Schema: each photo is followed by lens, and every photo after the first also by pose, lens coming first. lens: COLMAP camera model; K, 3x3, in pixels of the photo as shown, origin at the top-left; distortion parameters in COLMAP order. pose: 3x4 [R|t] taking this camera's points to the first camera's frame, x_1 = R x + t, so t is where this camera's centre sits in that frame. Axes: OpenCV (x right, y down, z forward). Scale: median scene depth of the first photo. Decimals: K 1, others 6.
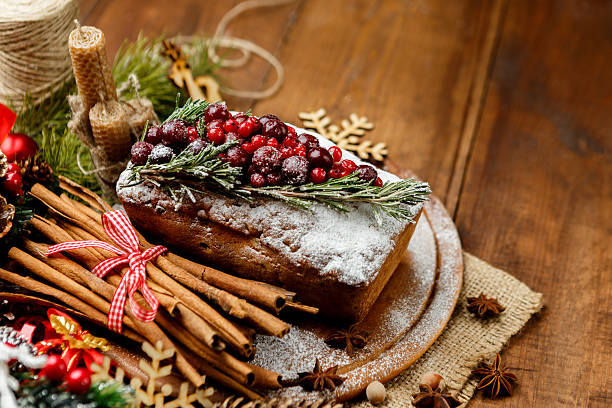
lens RADIAL K [[1155.5, 0, 298.1], [0, 1155.5, 206.3], [0, 0, 1]] dist [-0.037332, -0.319229]
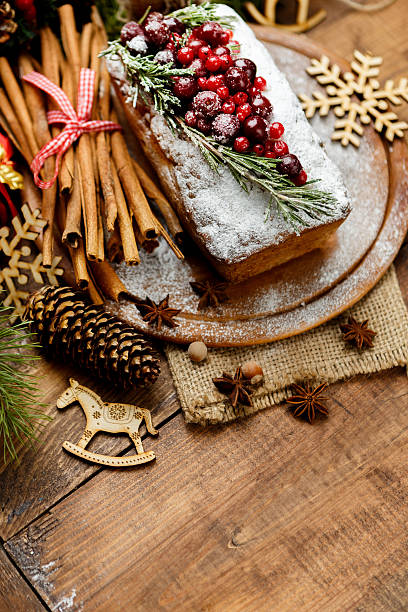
lens RADIAL K [[1155.5, 0, 208.7], [0, 1155.5, 314.9], [0, 0, 1]] dist [-0.037332, -0.319229]
pose [[0.810890, 0.532779, -0.242082, 0.308000], [-0.416912, 0.816248, 0.399905, -0.287506], [0.410660, -0.223352, 0.884009, 0.075556]]
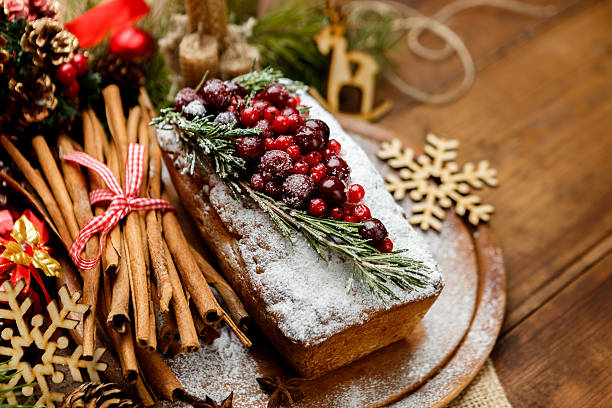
lens RADIAL K [[1155.5, 0, 298.1], [0, 1155.5, 206.3], [0, 0, 1]] dist [-0.037332, -0.319229]
pose [[0.836869, 0.436356, -0.330520, 0.285710], [-0.414003, 0.899547, 0.139347, -0.139341], [0.358123, 0.020221, 0.933455, 0.185193]]
